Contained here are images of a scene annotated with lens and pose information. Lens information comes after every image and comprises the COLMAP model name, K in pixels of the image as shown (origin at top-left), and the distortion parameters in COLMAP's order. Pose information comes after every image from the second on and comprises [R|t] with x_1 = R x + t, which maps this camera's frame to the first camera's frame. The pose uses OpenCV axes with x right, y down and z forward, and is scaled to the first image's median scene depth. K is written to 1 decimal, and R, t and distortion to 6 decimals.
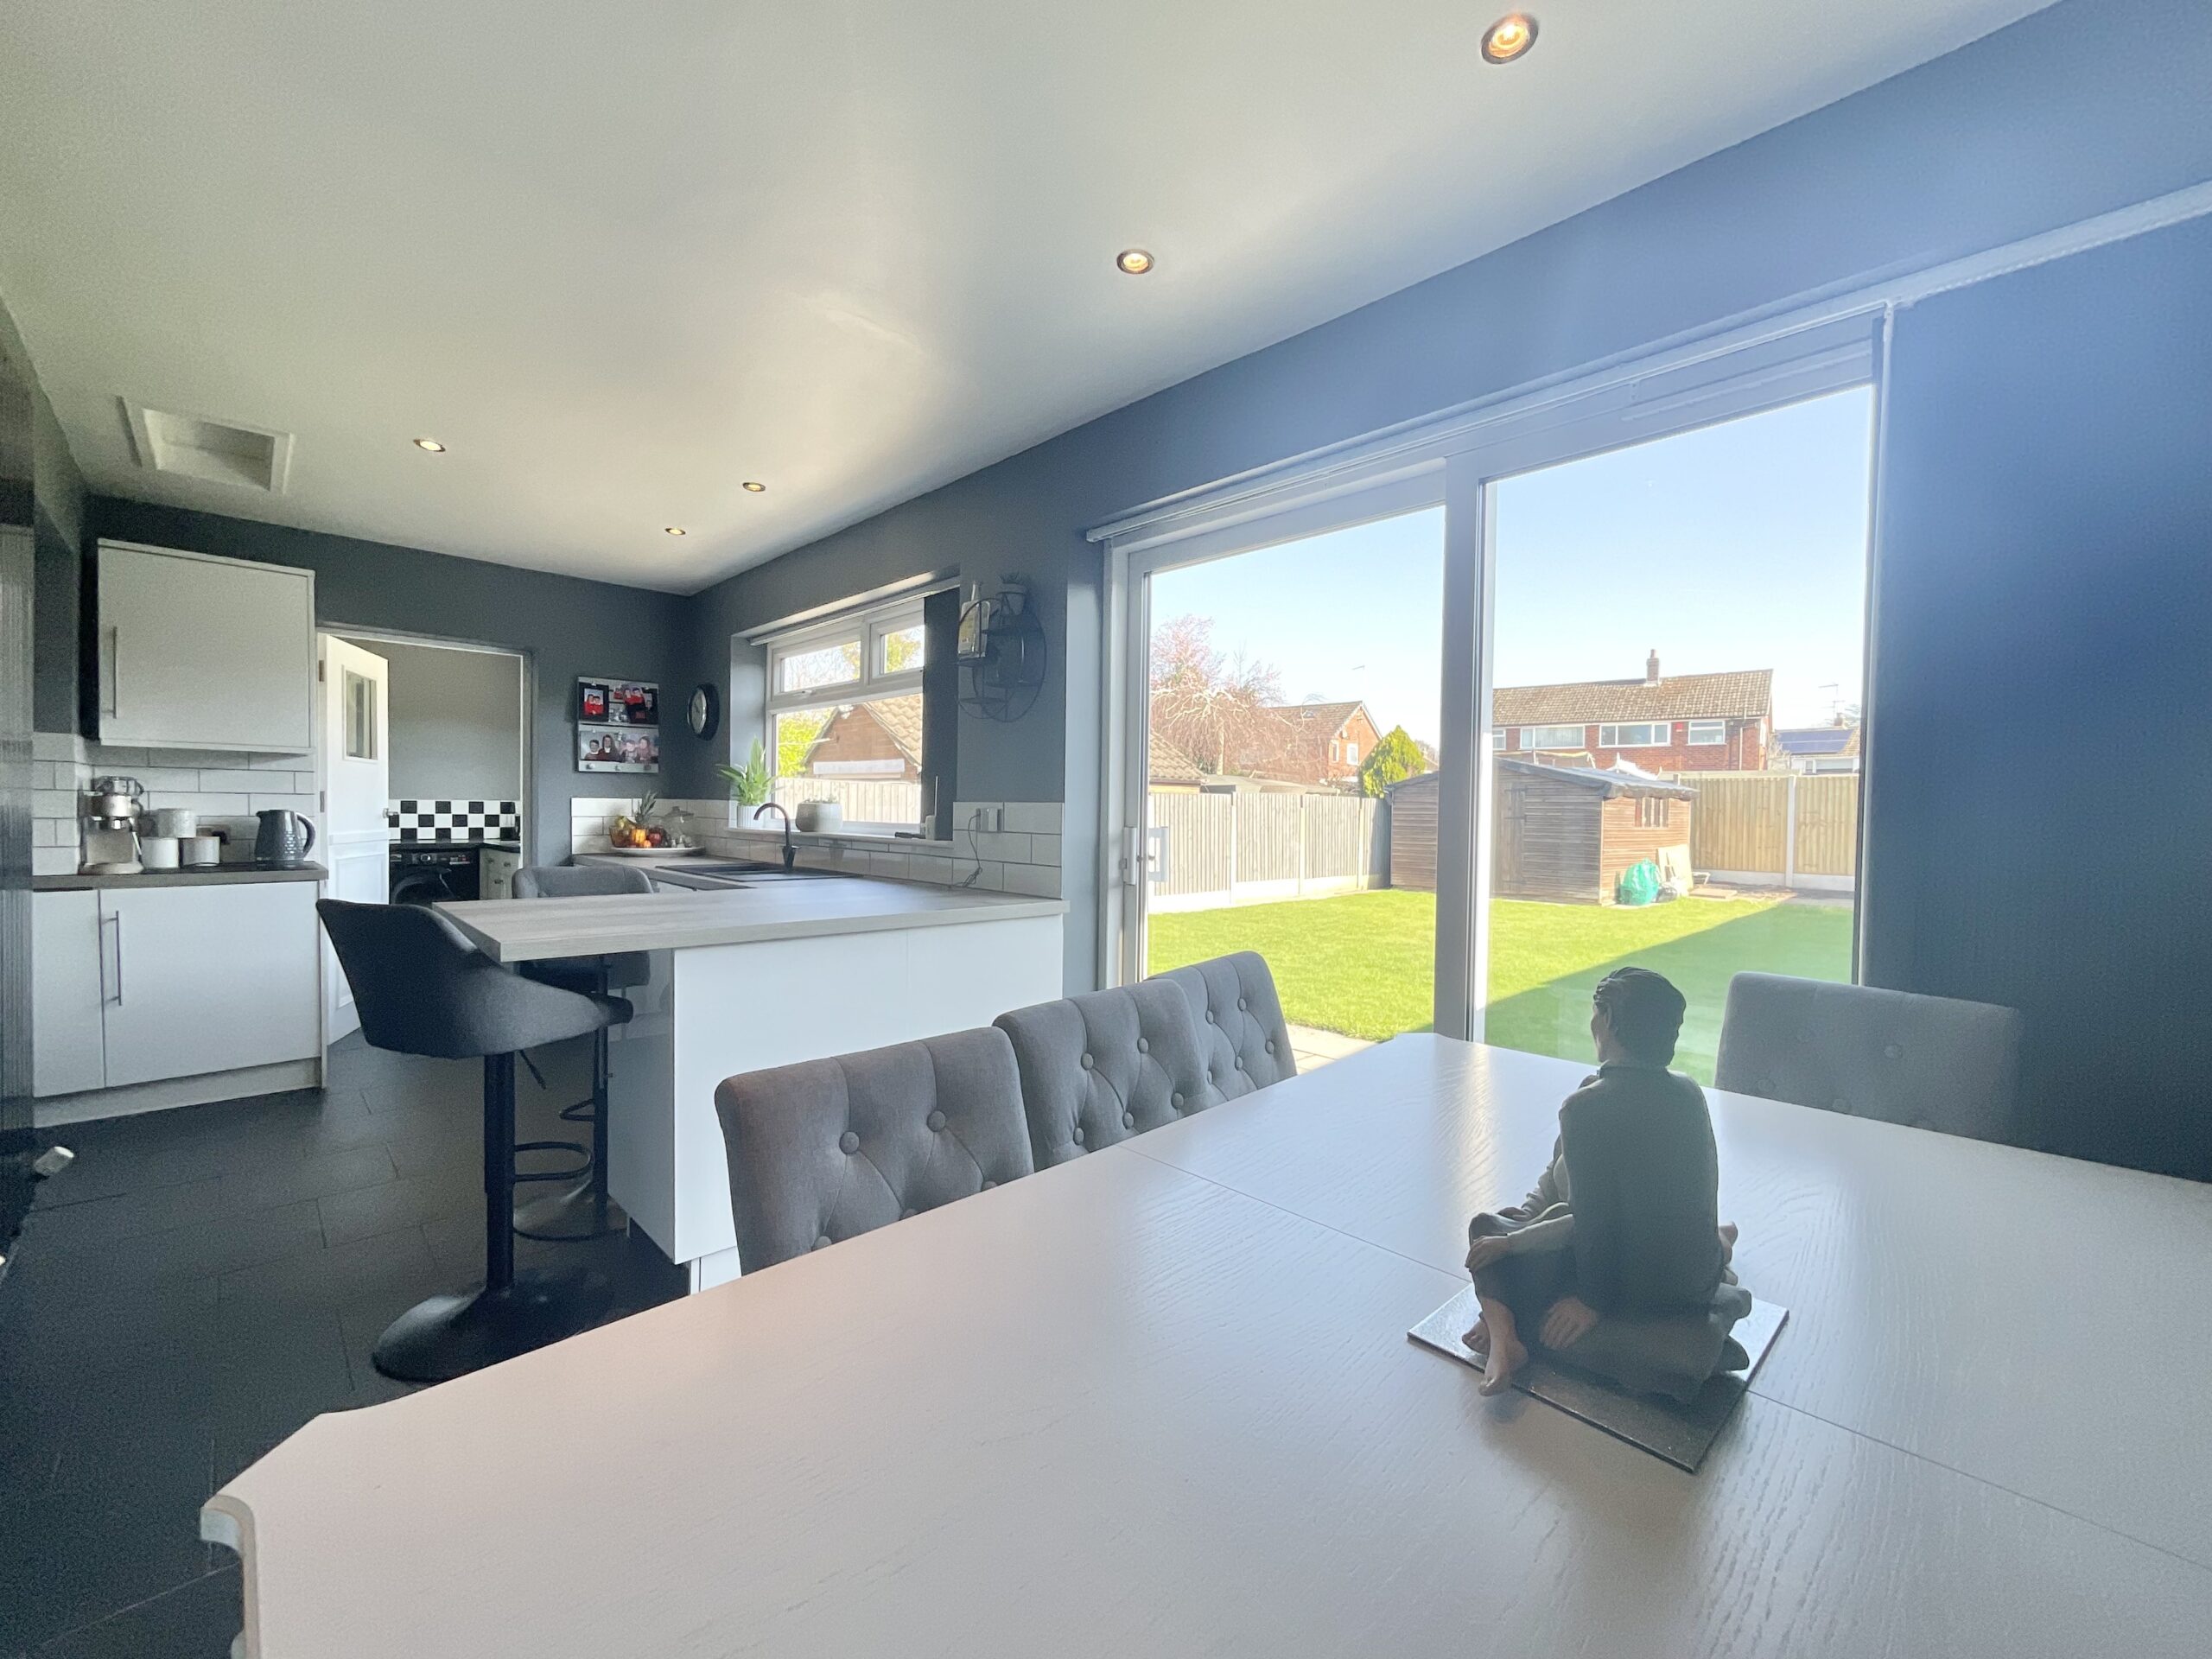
lens RADIAL K [[909.0, 0, 1105.9], [0, 909.0, 831.6], [0, 0, 1]] dist [0.001542, 0.001408]
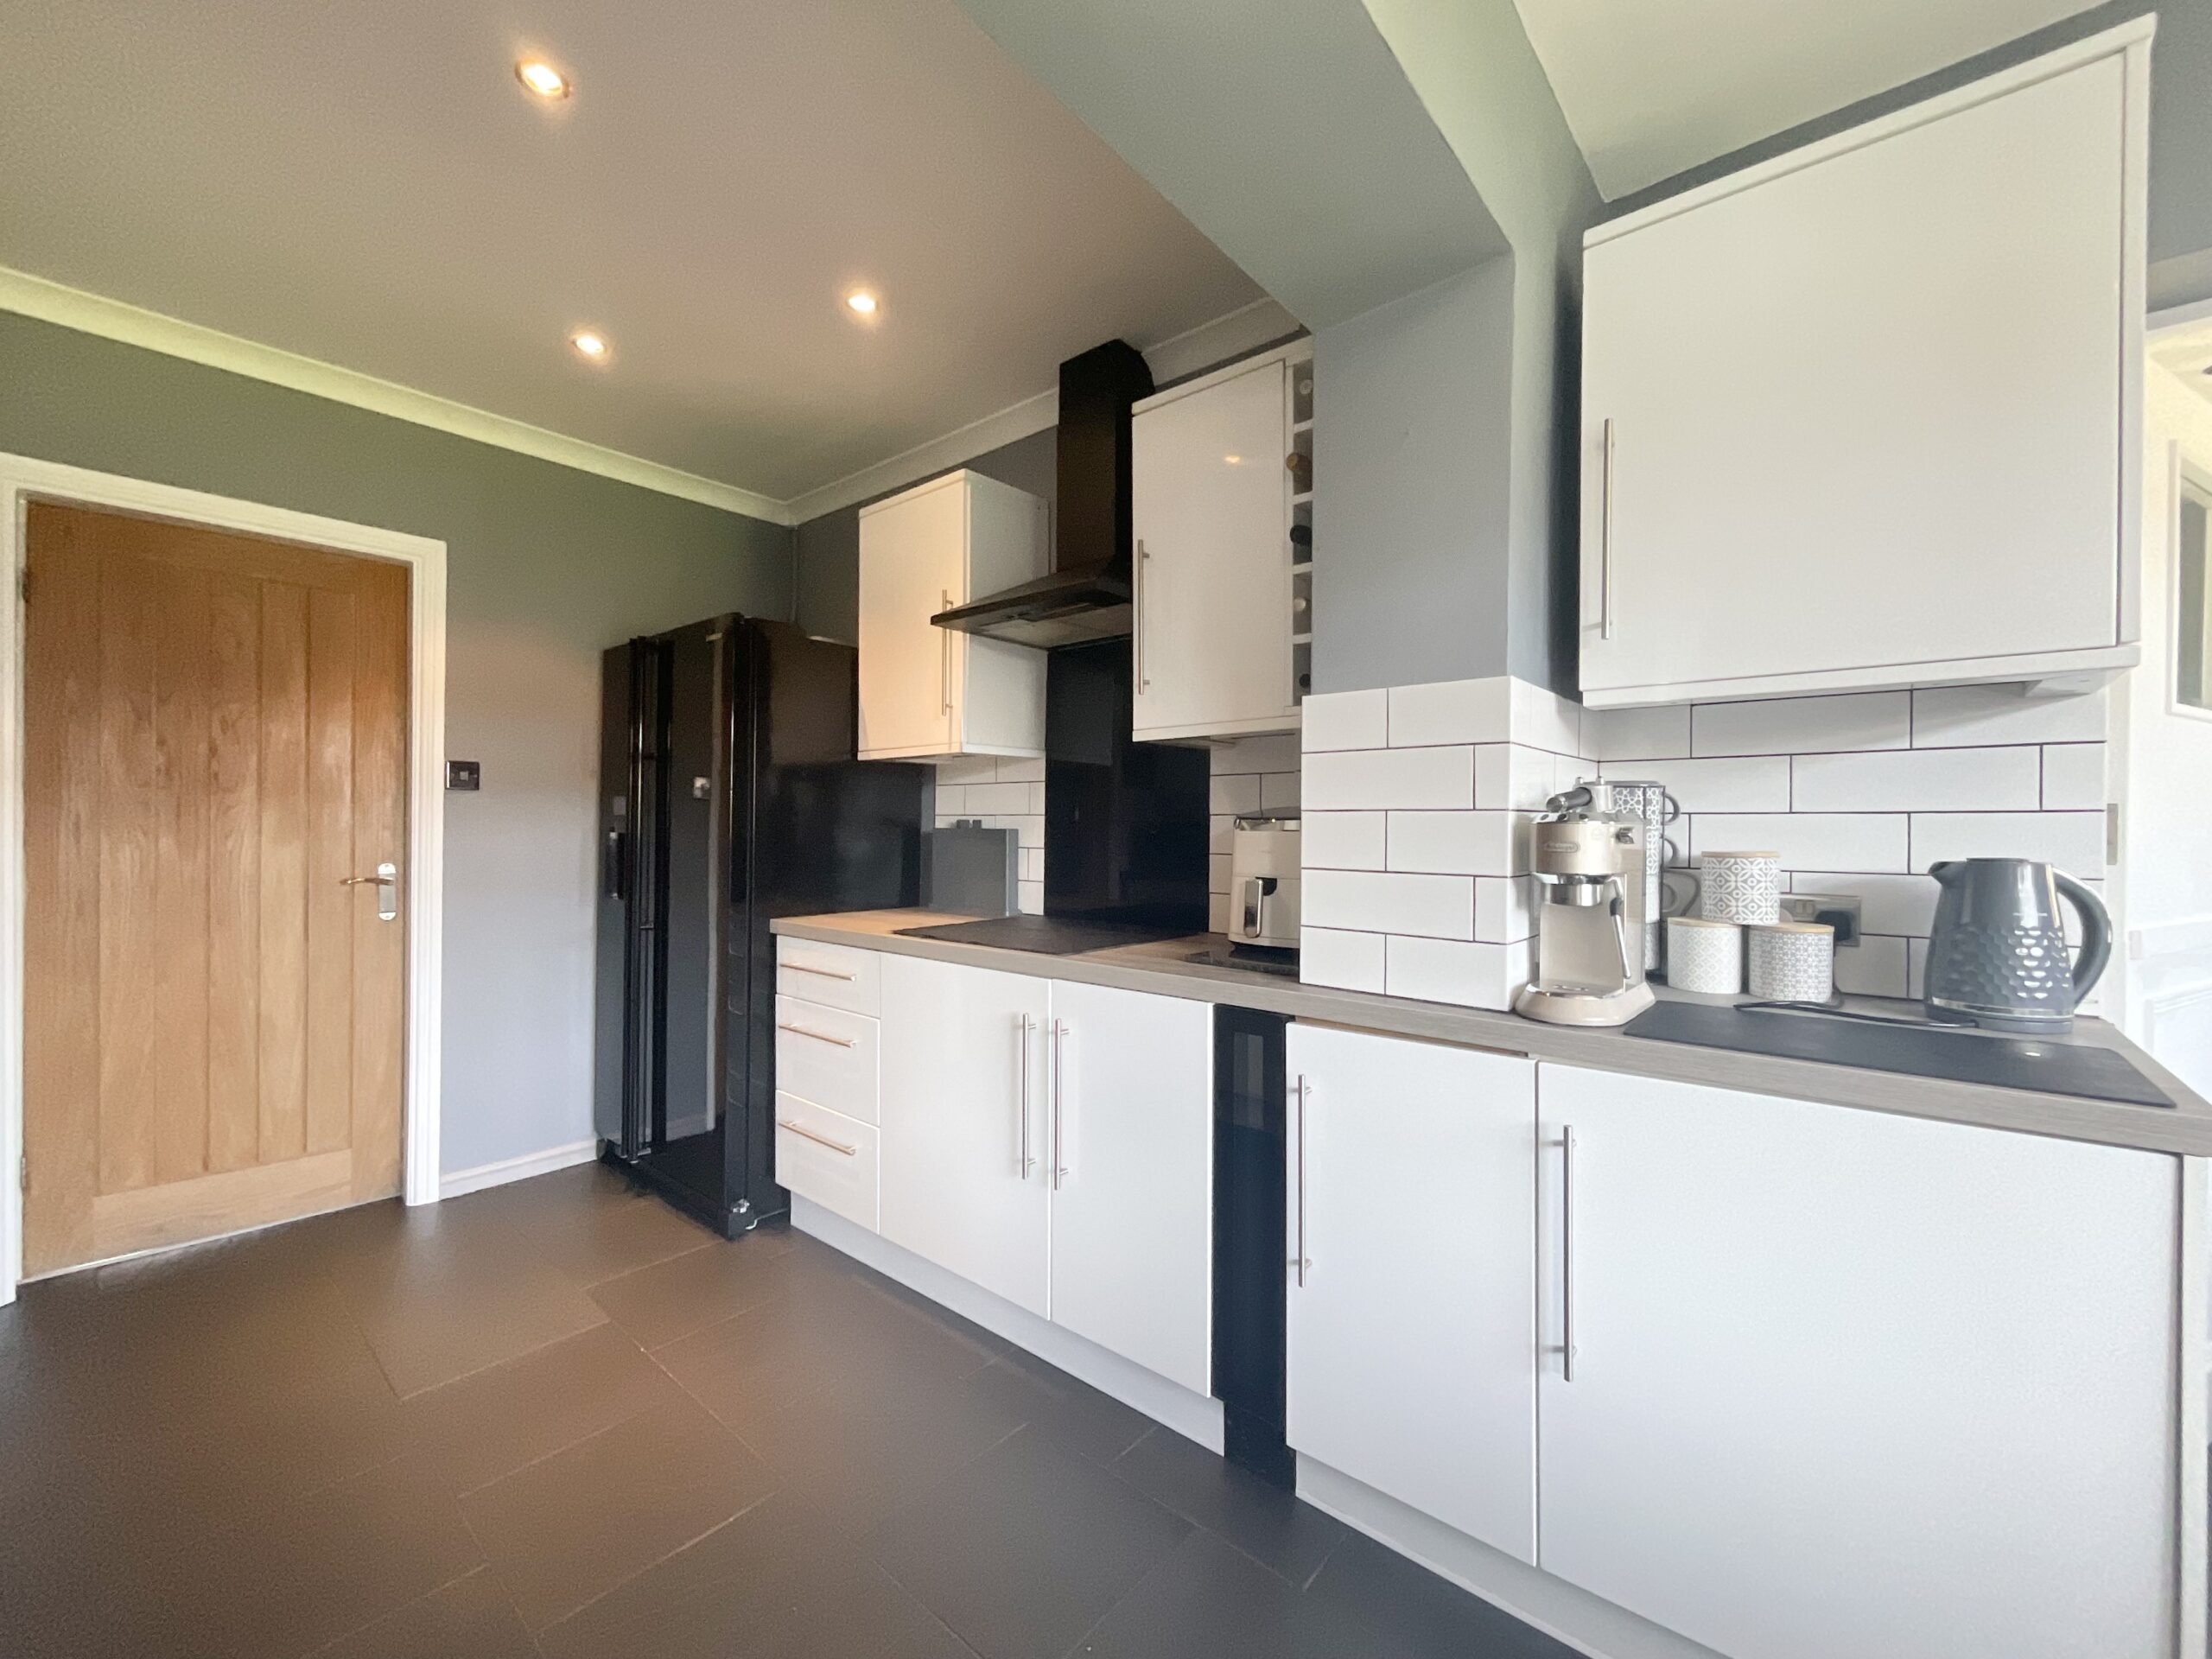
lens RADIAL K [[909.0, 0, 1102.1], [0, 909.0, 830.9], [0, 0, 1]] dist [0.001542, 0.001408]
pose [[0.086139, -0.003243, -0.996278, -0.617004], [-0.026326, 0.999638, -0.005531, -0.024159], [0.995935, 0.026705, 0.086023, 0.659128]]
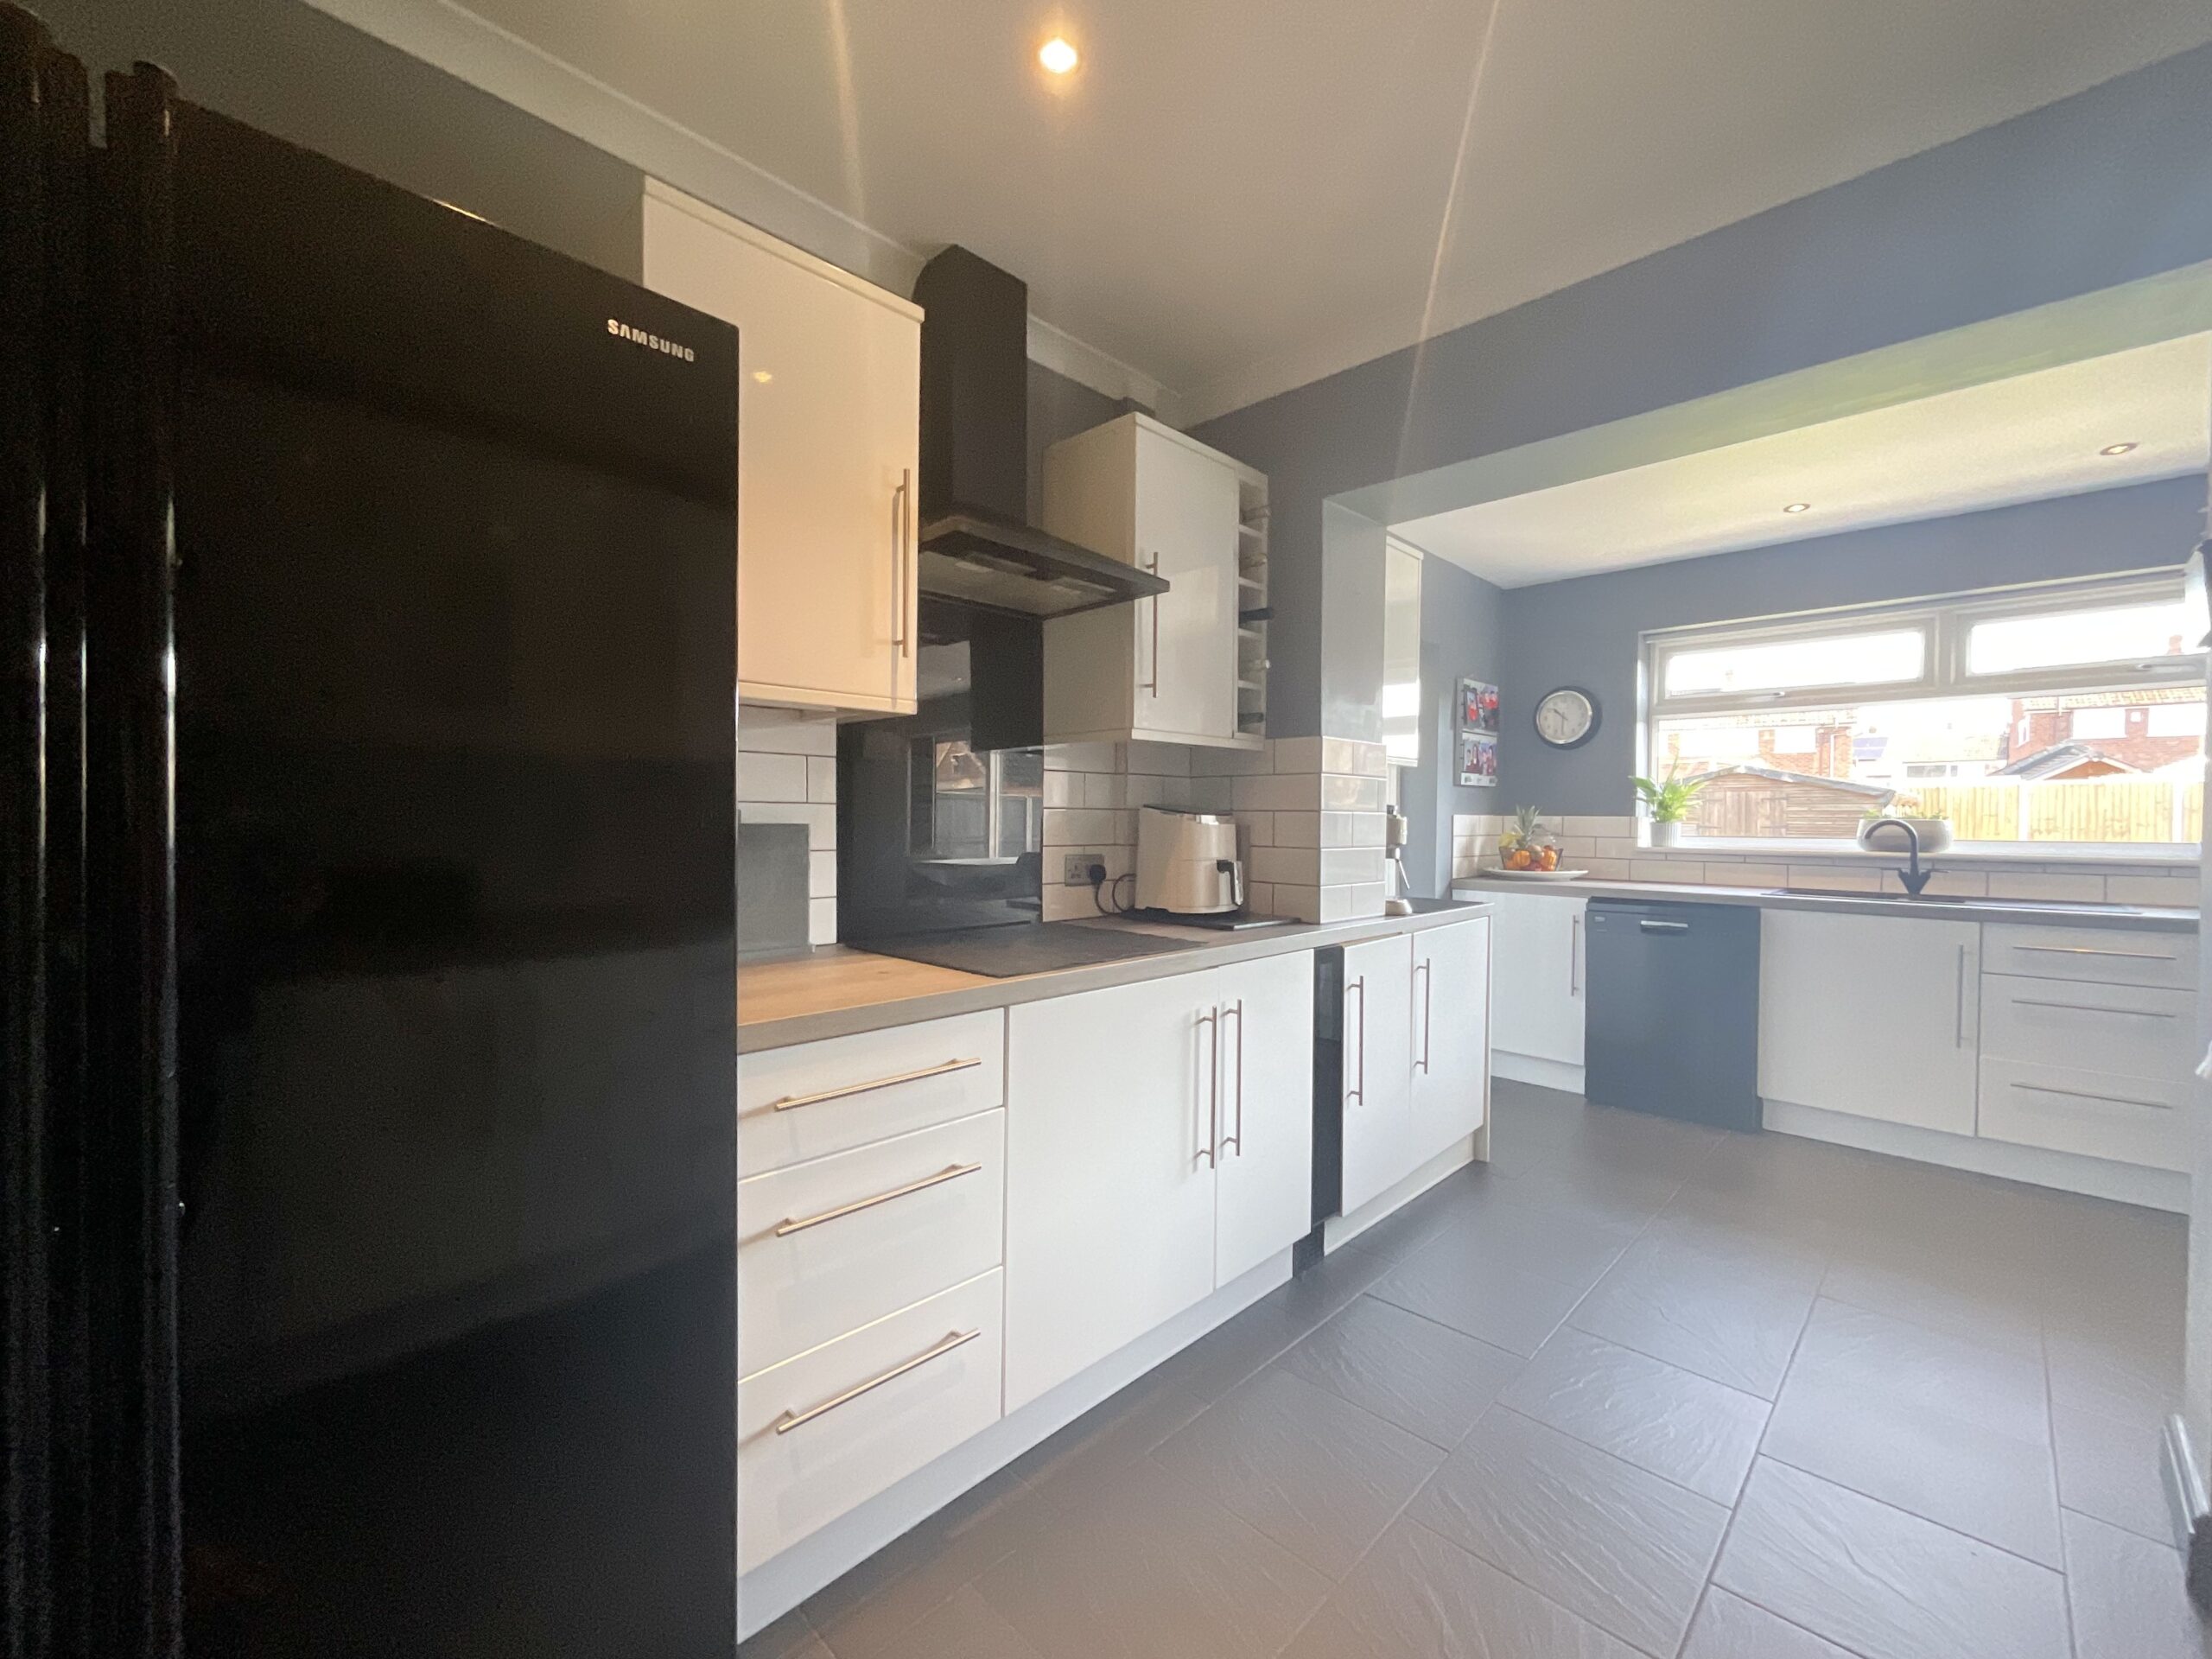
lens RADIAL K [[909.0, 0, 1095.8], [0, 909.0, 834.6], [0, 0, 1]] dist [0.001542, 0.001408]
pose [[0.999662, -0.004464, 0.025628, -1.199791], [0.004602, 0.999975, -0.005356, -0.018397], [-0.025603, 0.005473, 0.999657, 0.154819]]
